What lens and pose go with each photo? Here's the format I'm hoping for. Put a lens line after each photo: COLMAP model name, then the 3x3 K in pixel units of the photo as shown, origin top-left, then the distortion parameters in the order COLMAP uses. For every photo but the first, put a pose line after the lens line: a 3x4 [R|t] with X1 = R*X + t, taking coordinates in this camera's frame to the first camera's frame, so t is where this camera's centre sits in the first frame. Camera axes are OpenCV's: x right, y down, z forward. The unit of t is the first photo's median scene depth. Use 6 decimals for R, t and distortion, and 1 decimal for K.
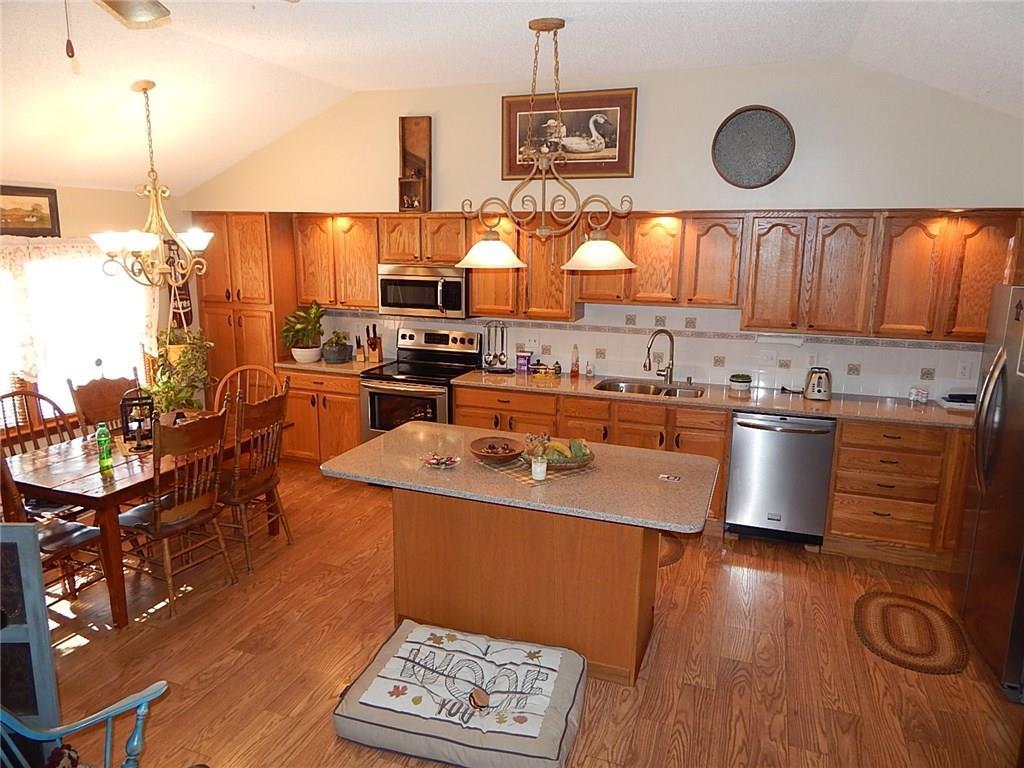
lens RADIAL K [[679.6, 0, 506.6], [0, 679.6, 380.5], [0, 0, 1]] dist [0.000126, 0.003580]
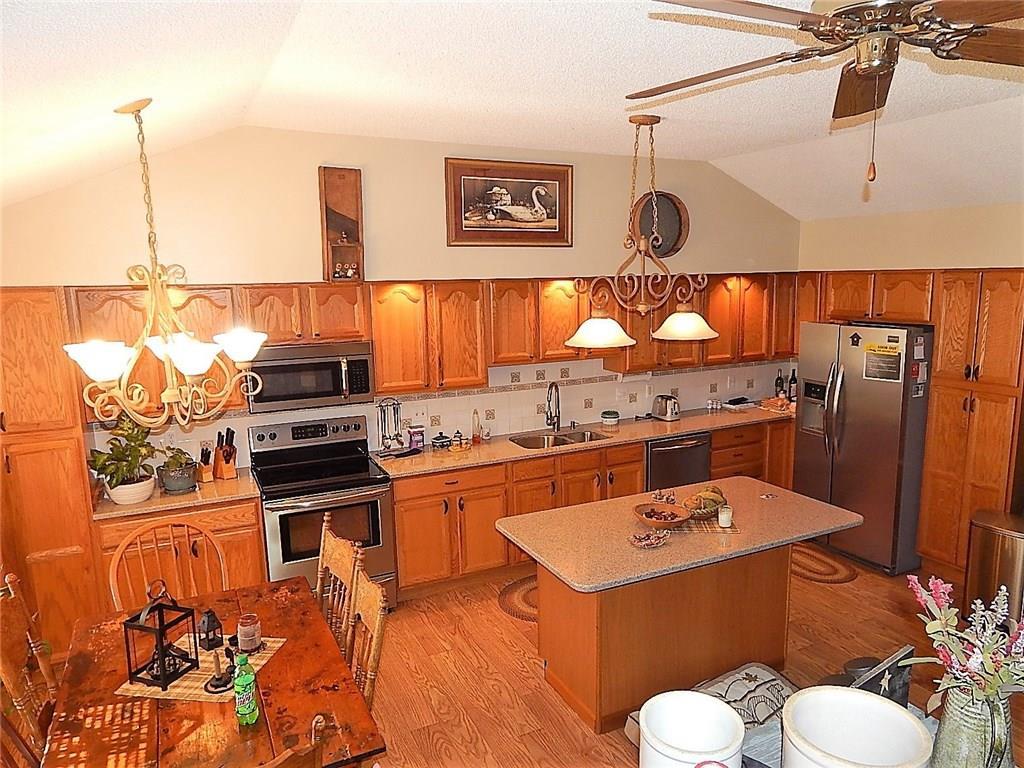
lens RADIAL K [[724.6, 0, 542.0], [0, 724.6, 401.8], [0, 0, 1]] dist [0.004571, 0.000239]
pose [[0.663722, -0.156245, 0.731478, -0.679076], [0.171572, 0.983667, 0.054434, -0.119616], [-0.728035, 0.089372, 0.679689, 0.258184]]
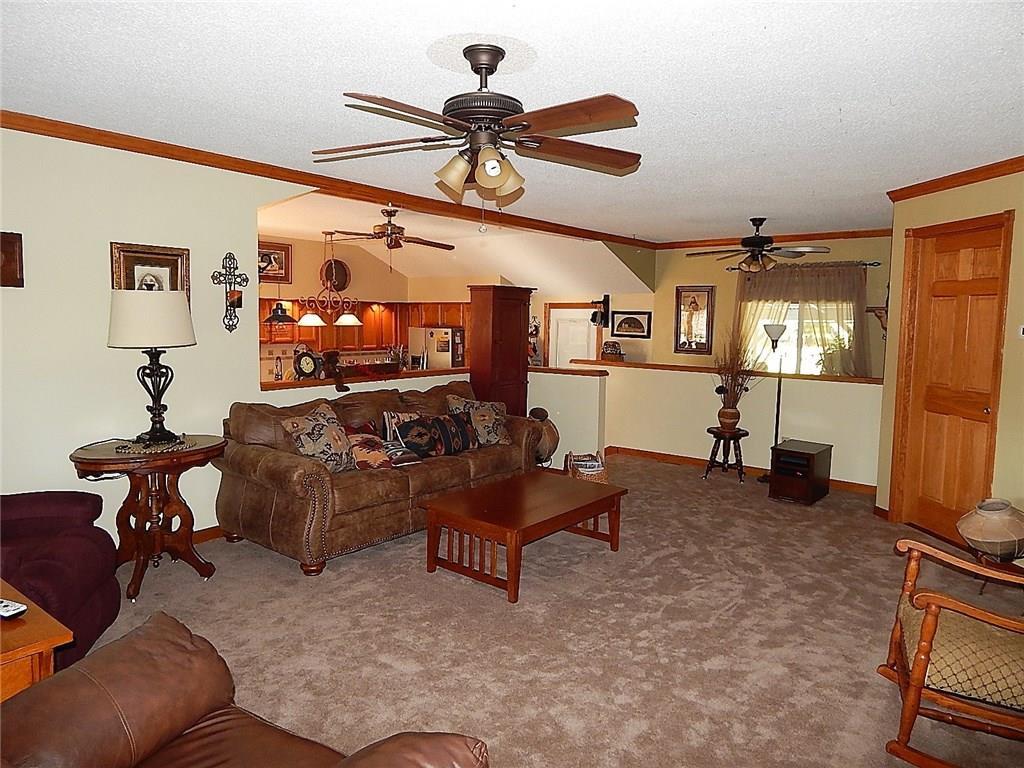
lens RADIAL K [[679.6, 0, 506.6], [0, 679.6, 380.5], [0, 0, 1]] dist [0.000126, 0.003580]
pose [[0.316249, -0.100078, 0.943383, -1.557974], [0.174560, 0.983580, 0.045825, 0.020956], [-0.932478, 0.150184, 0.328525, -0.279771]]
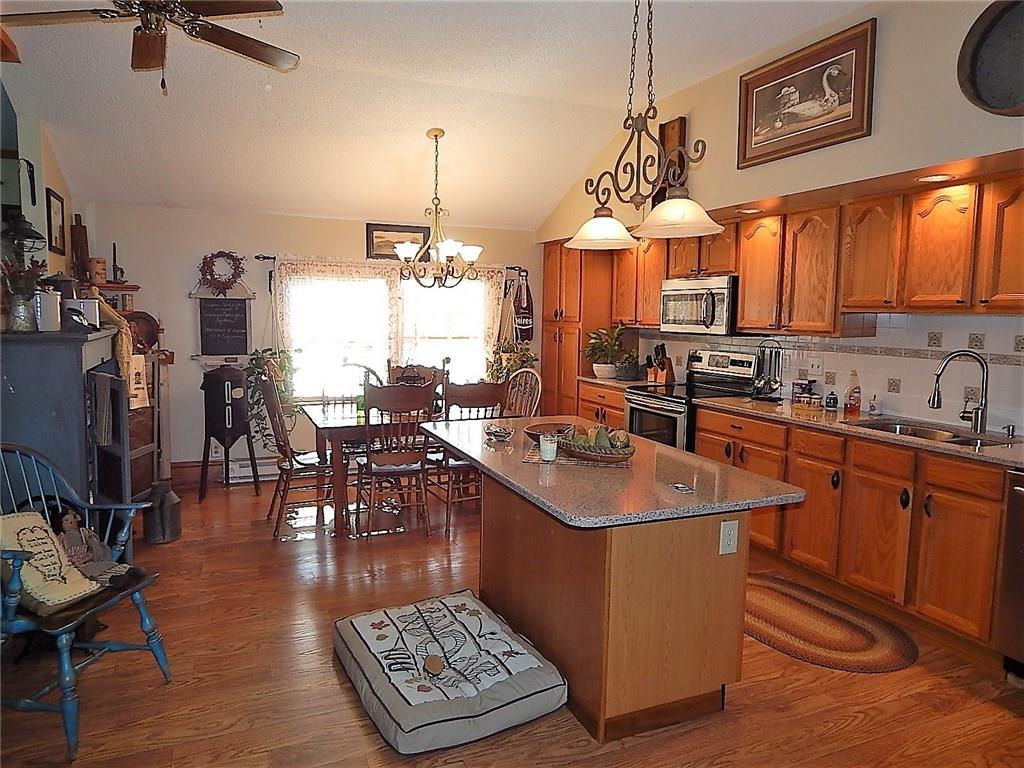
lens RADIAL K [[679.6, 0, 506.6], [0, 679.6, 380.5], [0, 0, 1]] dist [0.000126, 0.003580]
pose [[0.690317, 0.070023, -0.720111, 0.441346], [-0.151301, 0.987271, -0.049039, 0.063585], [0.707510, 0.142806, 0.692124, 0.219291]]
